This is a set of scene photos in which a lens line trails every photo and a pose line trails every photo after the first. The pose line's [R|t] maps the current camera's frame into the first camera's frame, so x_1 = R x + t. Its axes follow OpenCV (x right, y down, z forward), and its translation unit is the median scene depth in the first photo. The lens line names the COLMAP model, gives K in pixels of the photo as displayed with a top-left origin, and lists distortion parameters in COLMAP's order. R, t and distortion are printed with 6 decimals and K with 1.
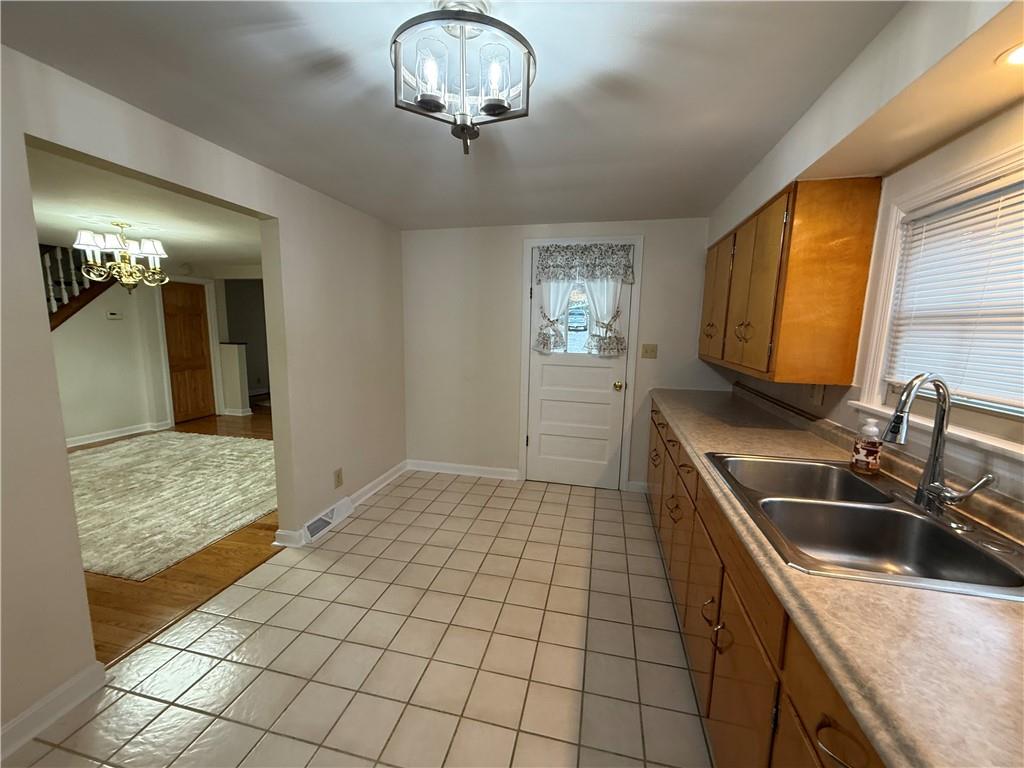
lens RADIAL K [[406.2, 0, 509.3], [0, 406.2, 384.0], [0, 0, 1]] dist [-0.001112, -0.000081]
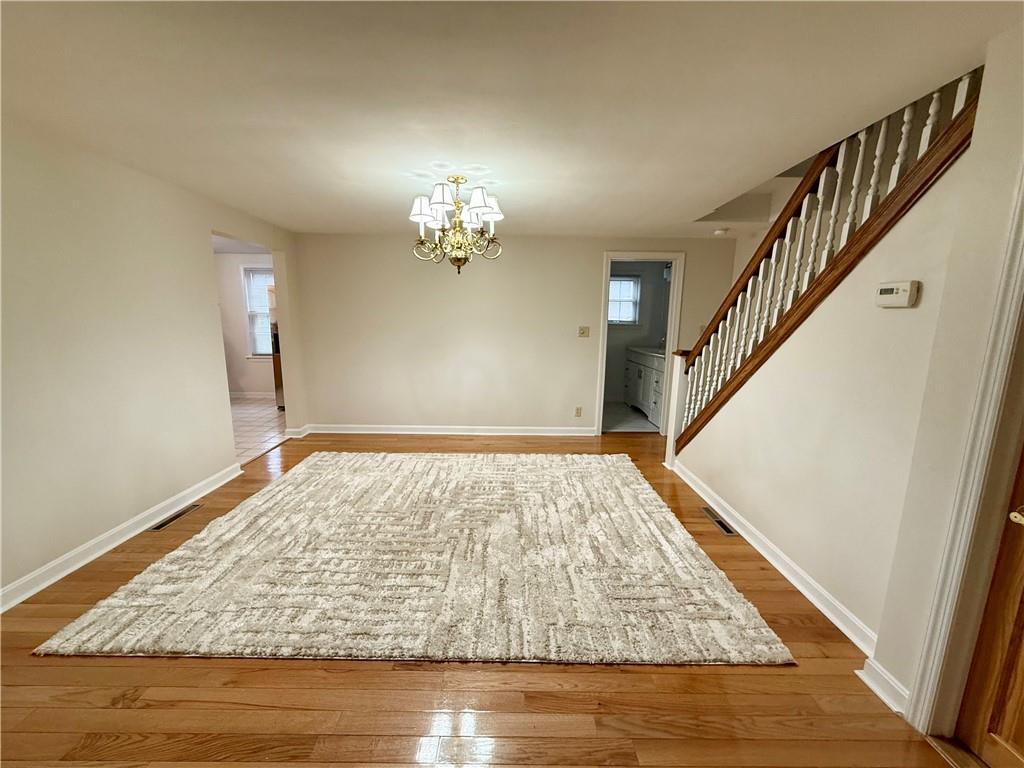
lens RADIAL K [[406.2, 0, 509.3], [0, 406.2, 384.0], [0, 0, 1]] dist [-0.001112, -0.000081]
pose [[-0.970737, 0.006239, -0.240063, -0.695264], [-0.066120, 0.954079, 0.292165, -0.206194], [0.230862, 0.299489, -0.925748, 1.470143]]
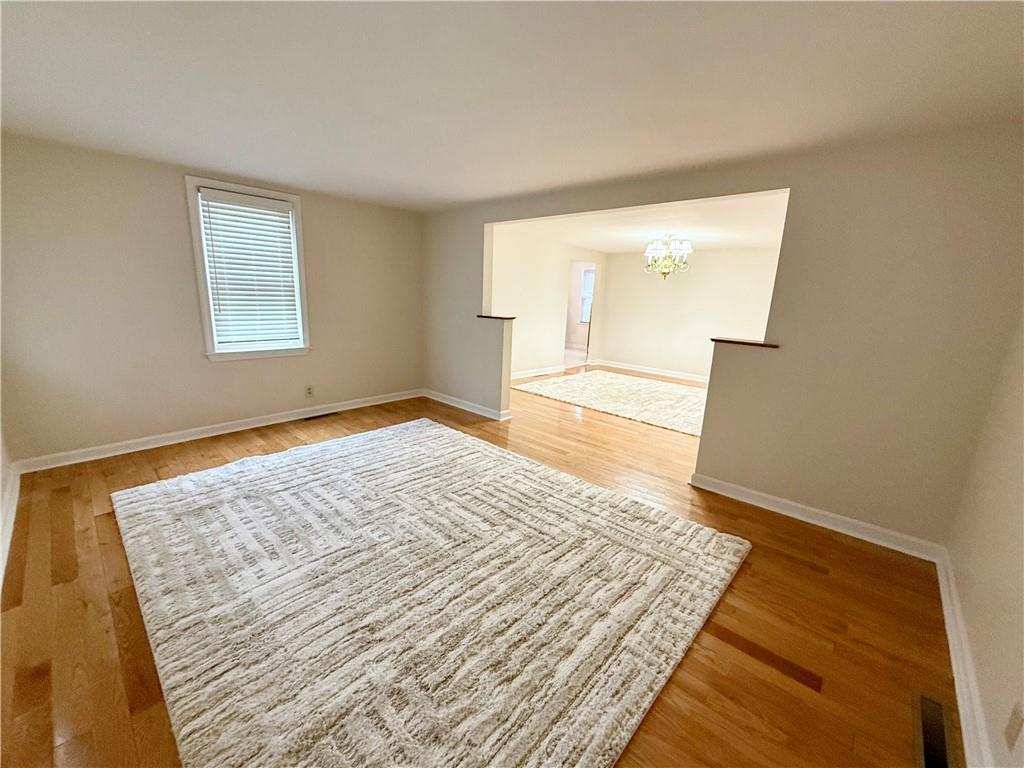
lens RADIAL K [[406.2, 0, 509.3], [0, 406.2, 384.0], [0, 0, 1]] dist [-0.001112, -0.000081]
pose [[-0.871091, -0.157124, 0.465308, -0.995767], [0.013190, 0.939615, 0.341980, -0.316353], [-0.490944, 0.304033, -0.816418, 2.230158]]
